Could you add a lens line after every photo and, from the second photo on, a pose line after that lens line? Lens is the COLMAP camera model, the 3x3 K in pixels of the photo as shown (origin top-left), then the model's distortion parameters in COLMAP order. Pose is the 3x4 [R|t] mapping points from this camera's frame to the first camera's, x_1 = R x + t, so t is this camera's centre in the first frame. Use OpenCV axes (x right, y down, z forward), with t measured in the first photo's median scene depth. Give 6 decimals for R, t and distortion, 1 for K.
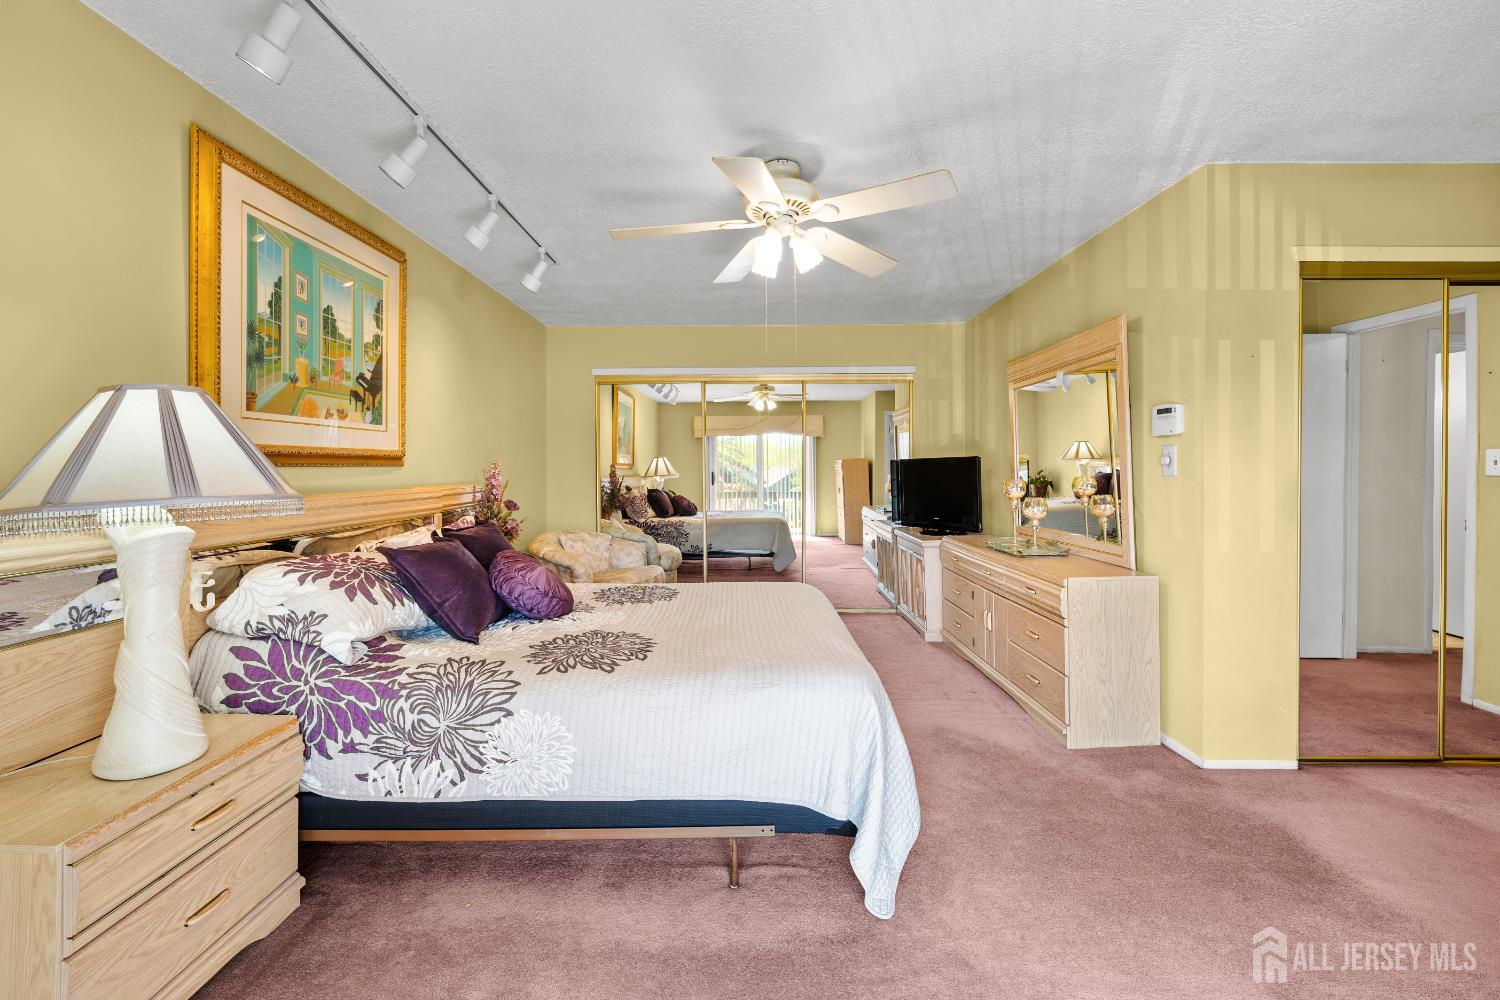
lens RADIAL K [[612.3, 0, 749.8], [0, 612.3, 477.8], [0, 0, 1]] dist [0.000152, -0.000037]
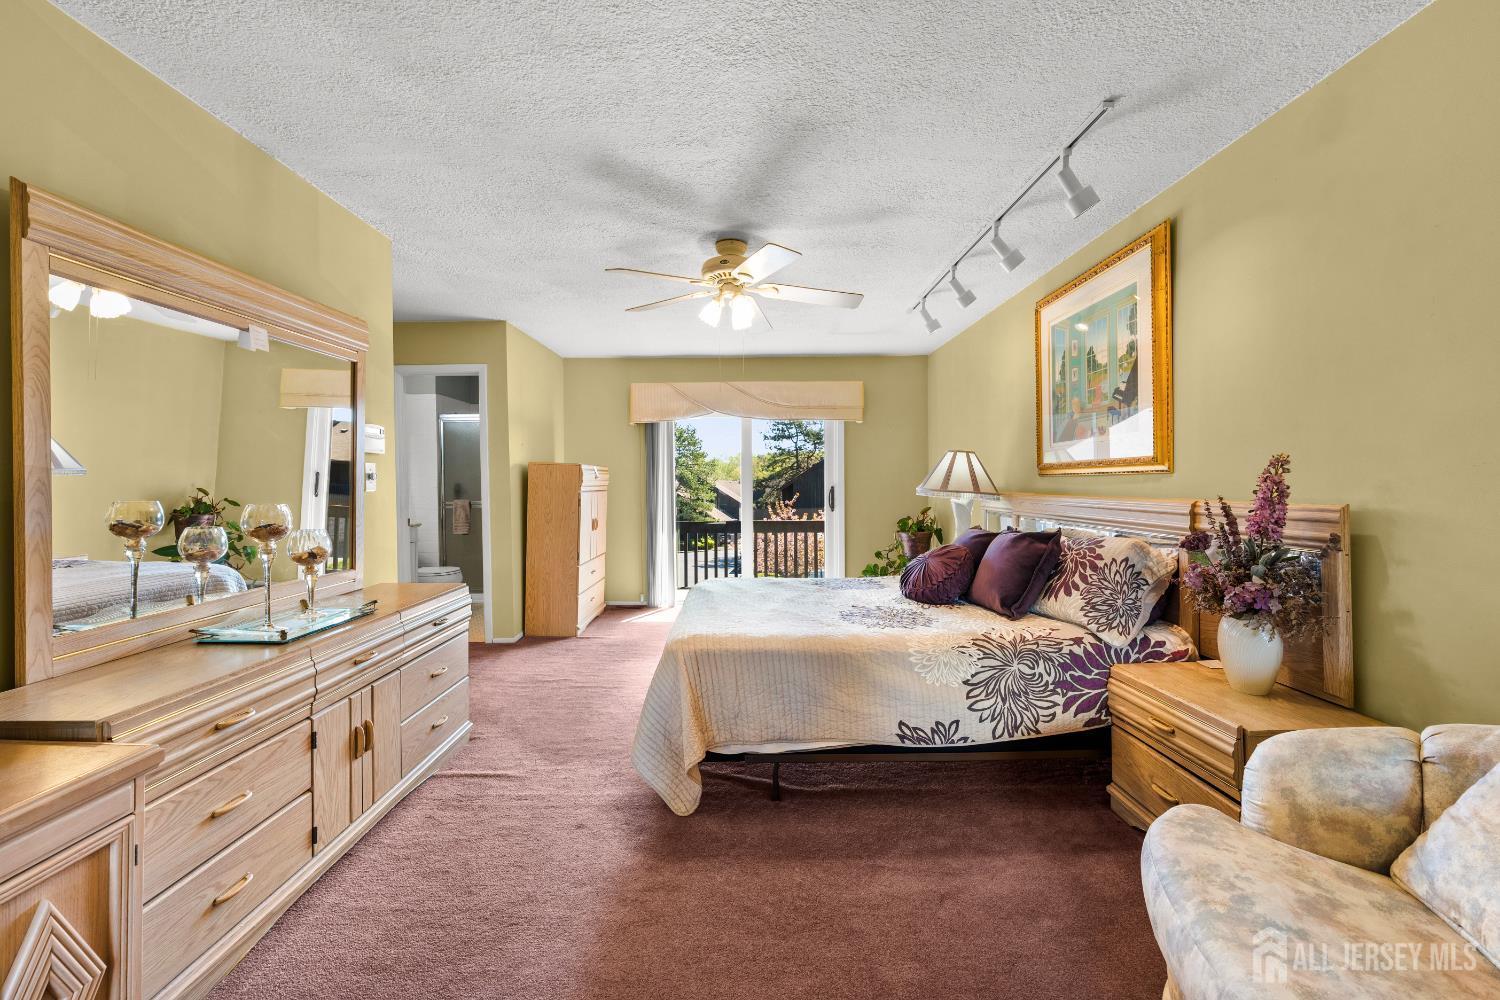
lens RADIAL K [[612.3, 0, 749.8], [0, 612.3, 477.8], [0, 0, 1]] dist [0.000152, -0.000037]
pose [[-0.999932, 0.011558, -0.001301, 0.015495], [0.011550, 0.999916, 0.005883, -0.028589], [0.001369, 0.005868, -0.999982, 2.208078]]
